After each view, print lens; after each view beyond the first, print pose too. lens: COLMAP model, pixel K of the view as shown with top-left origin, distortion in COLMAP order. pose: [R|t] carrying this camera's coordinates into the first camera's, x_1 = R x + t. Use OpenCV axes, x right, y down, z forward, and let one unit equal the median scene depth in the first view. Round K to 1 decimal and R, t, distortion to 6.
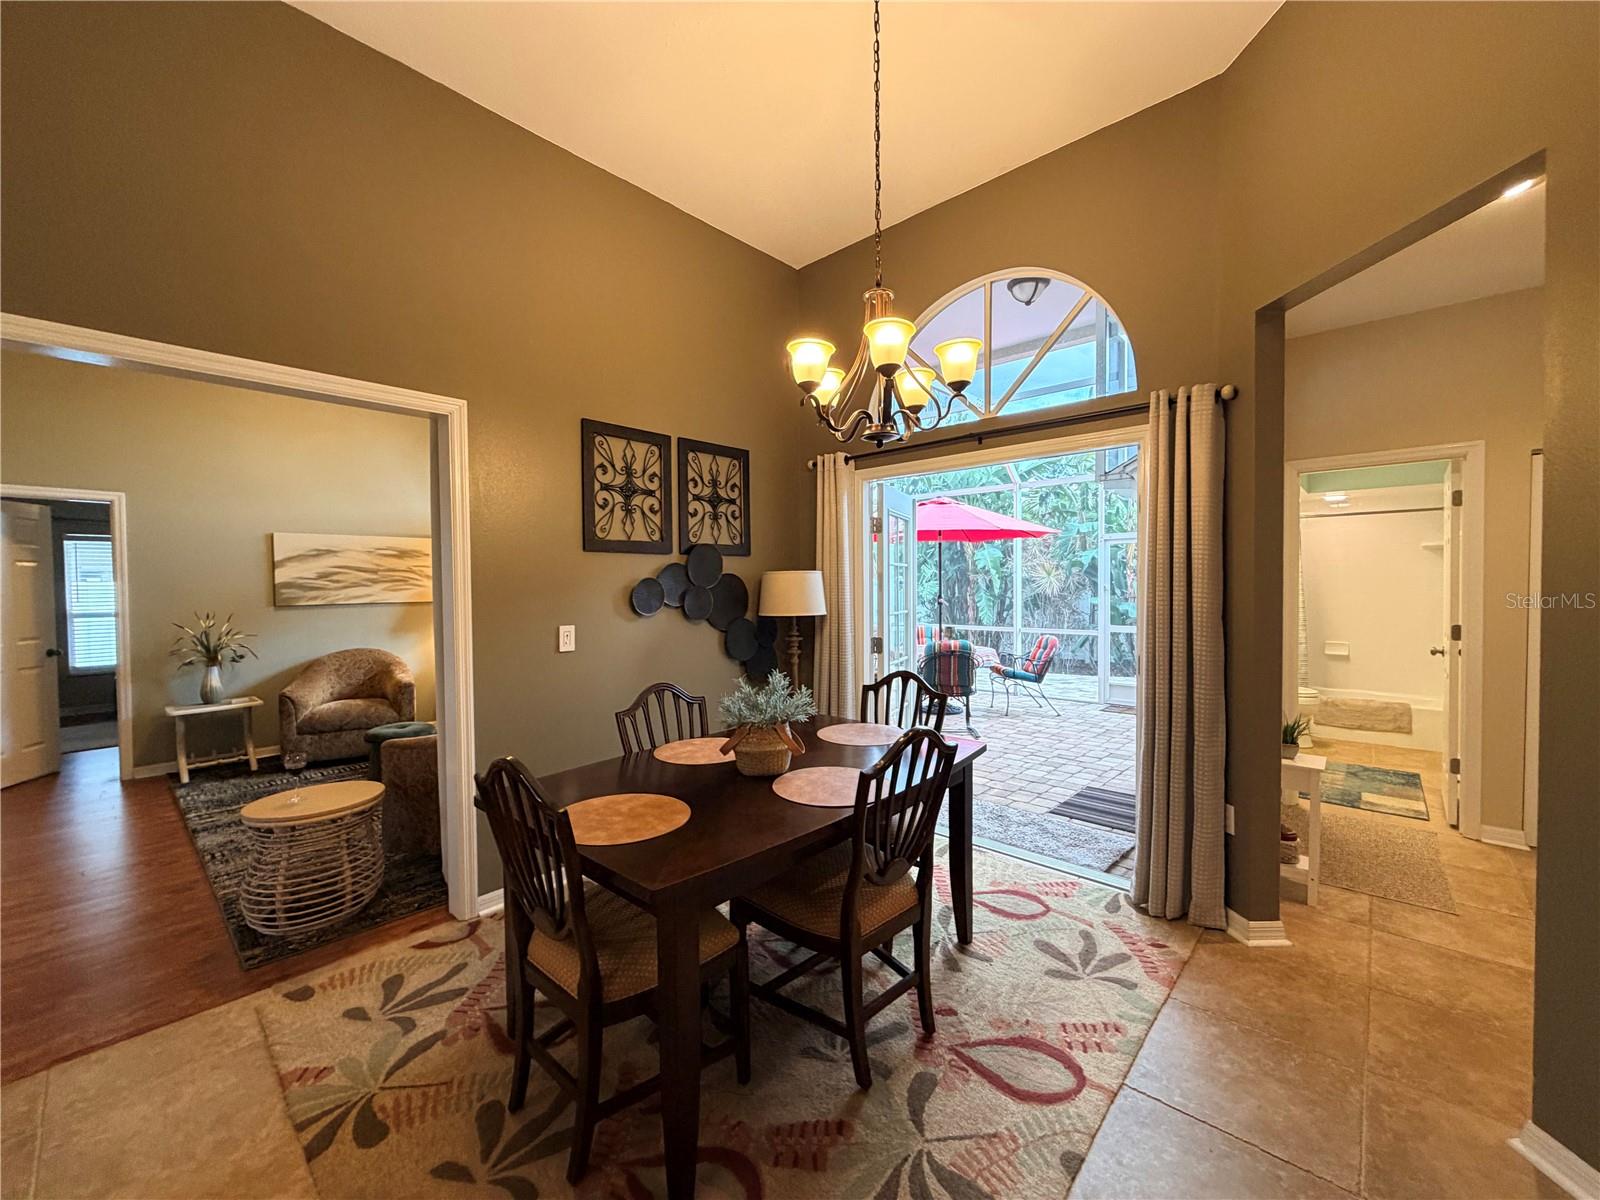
lens RADIAL K [[638.4, 0, 796.0], [0, 638.4, 597.8], [0, 0, 1]] dist [0.000037, 0.000150]
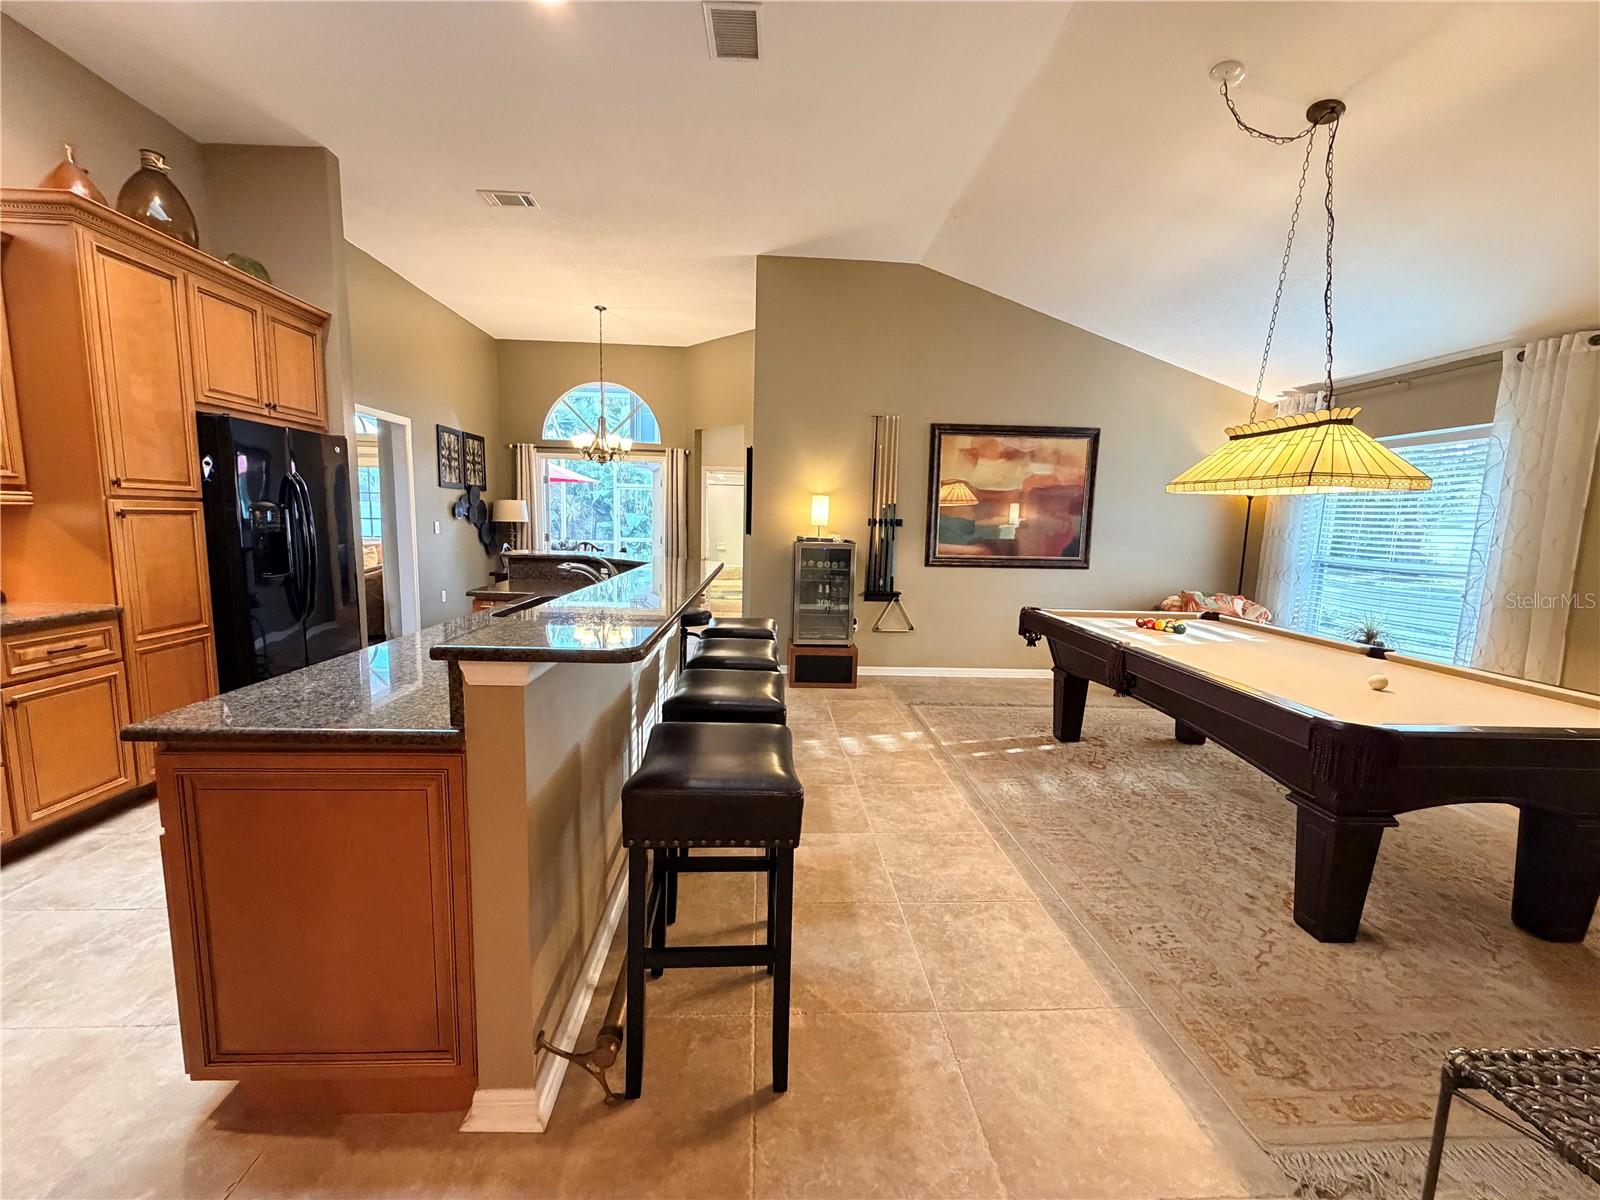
lens RADIAL K [[638.4, 0, 796.3], [0, 638.4, 597.9], [0, 0, 1]] dist [0.000037, 0.000150]
pose [[0.697450, -0.060779, 0.714051, -0.959479], [-0.016458, 0.994776, 0.100749, 0.055690], [-0.716444, -0.082019, 0.692806, -1.257126]]
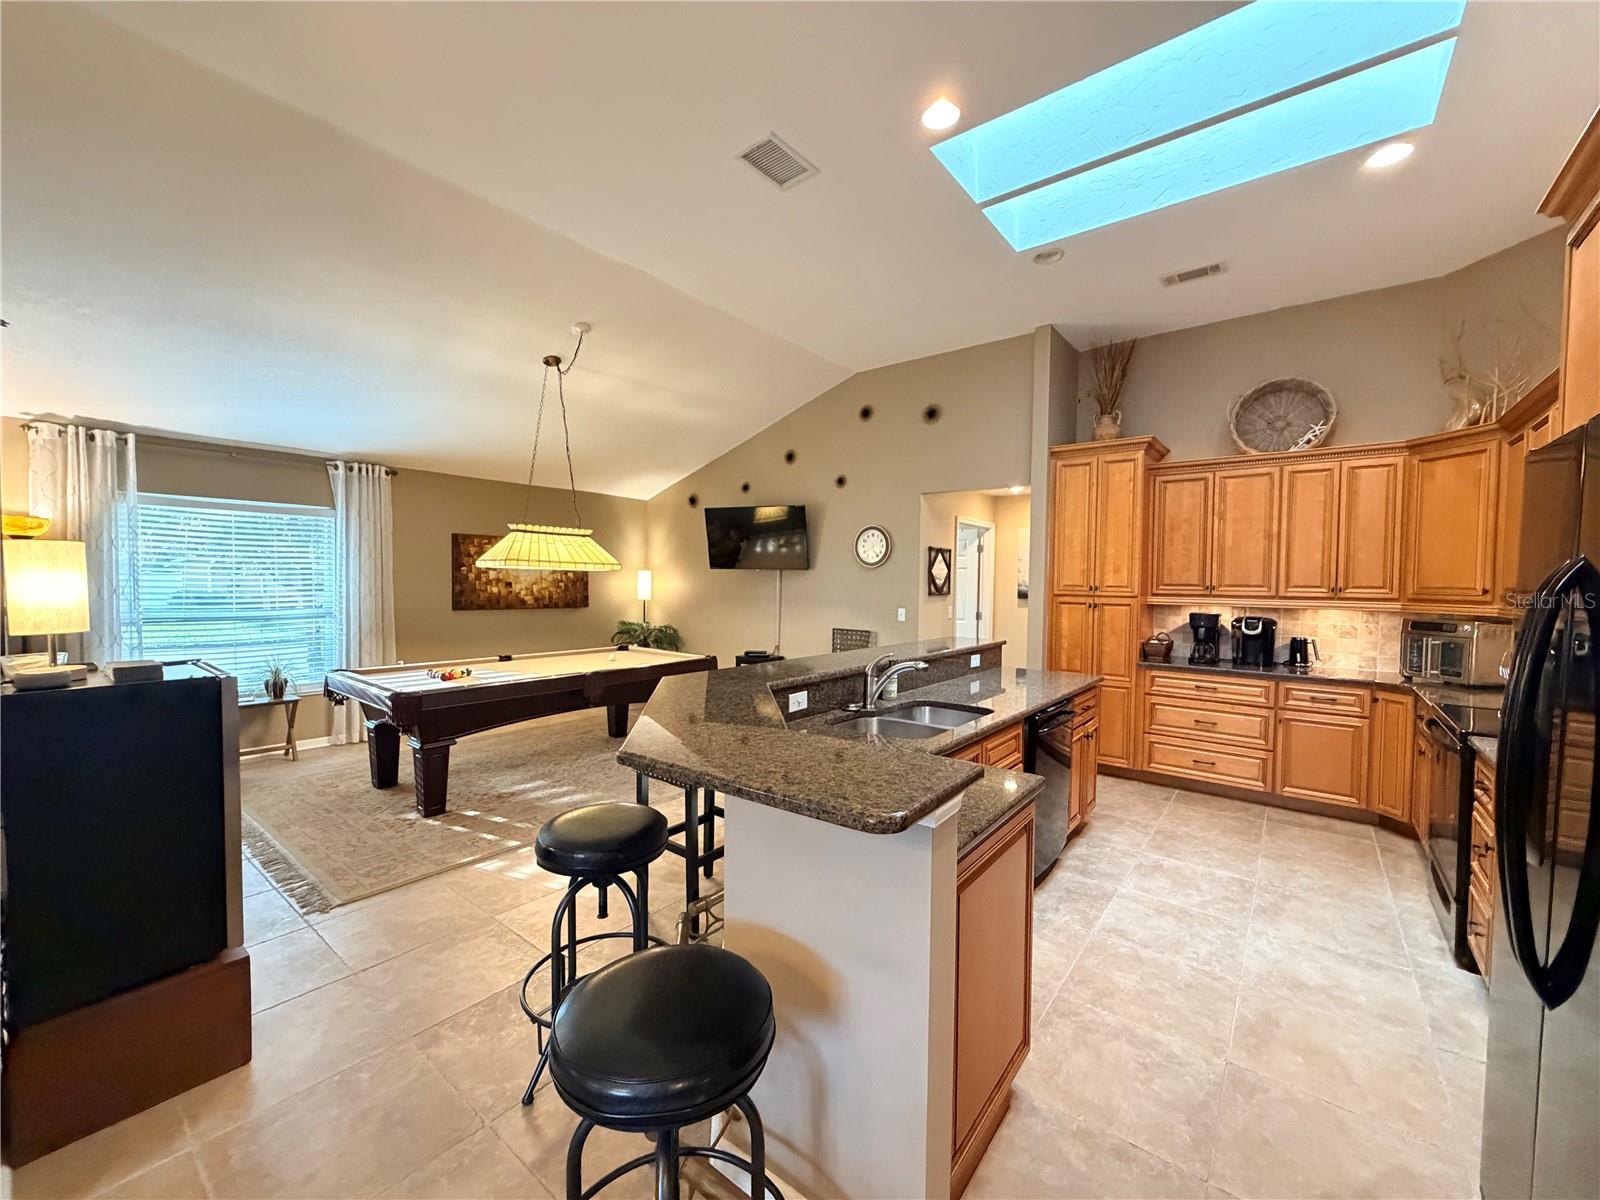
lens RADIAL K [[638.4, 0, 794.6], [0, 638.4, 598.6], [0, 0, 1]] dist [0.000037, 0.000150]
pose [[-0.997432, -0.001098, -0.071607, -0.335644], [-0.004972, 0.998531, 0.053954, -0.021954], [0.071443, 0.054172, -0.995973, 0.375015]]
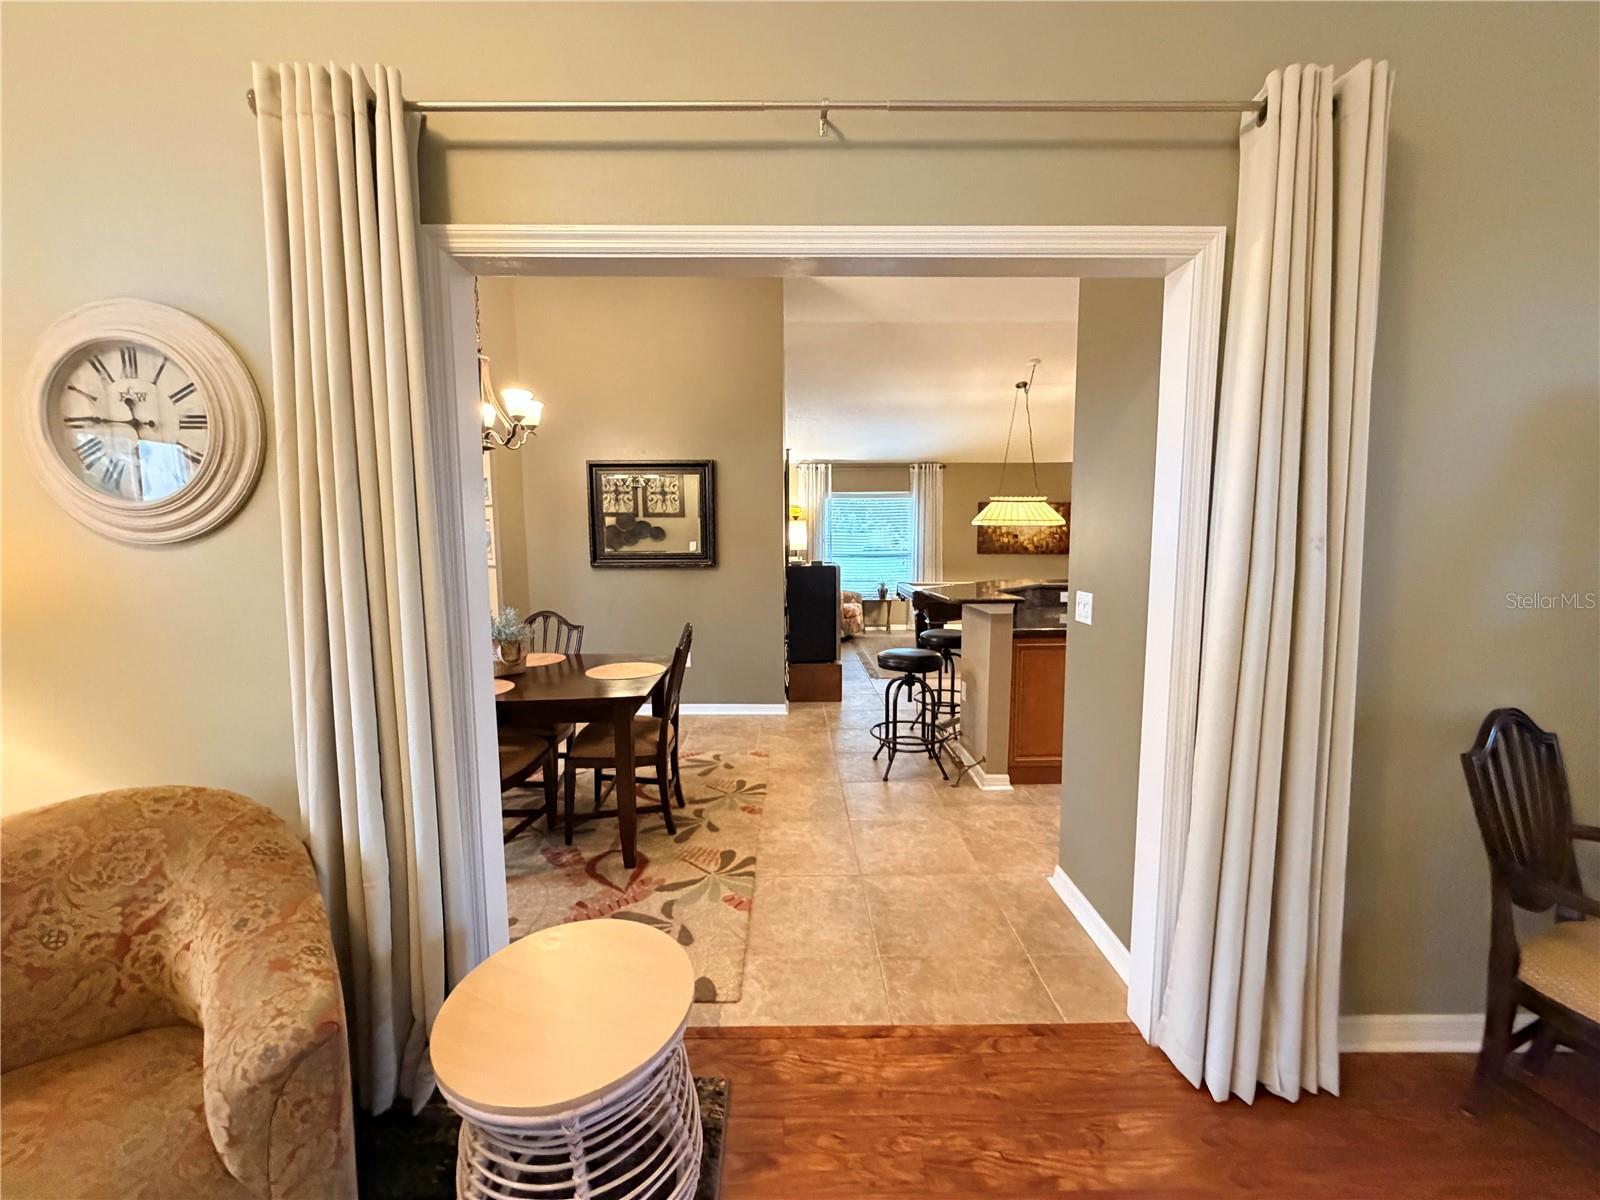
lens RADIAL K [[638.4, 0, 796.5], [0, 638.4, 598.3], [0, 0, 1]] dist [0.000037, 0.000150]
pose [[-0.686993, -0.061268, 0.724077, -0.974980], [0.028111, 0.993453, 0.110732, -0.021124], [-0.726120, 0.096426, -0.680773, 0.961072]]
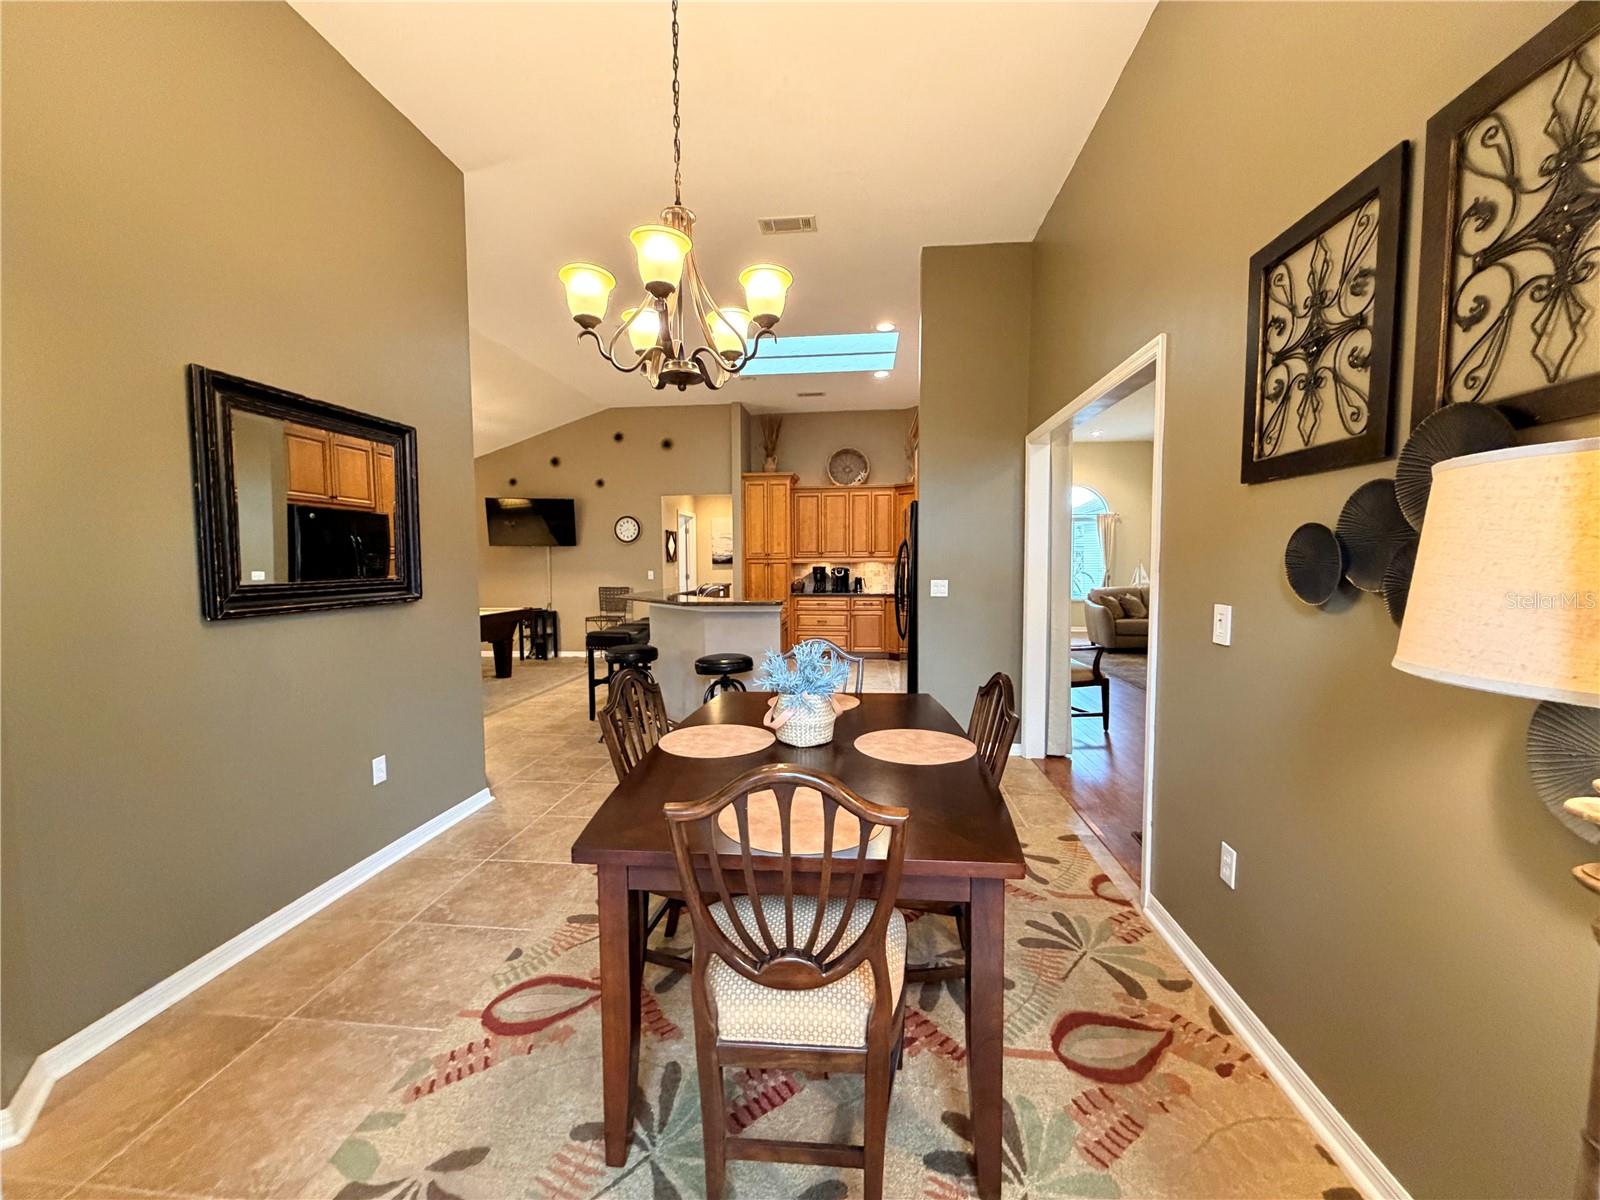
lens RADIAL K [[638.4, 0, 793.9], [0, 638.4, 593.4], [0, 0, 1]] dist [0.000037, 0.000150]
pose [[-0.803976, 0.046339, -0.592853, 0.338235], [-0.000196, 0.996938, 0.078190, -0.016352], [0.594661, 0.062980, -0.801506, 1.129459]]
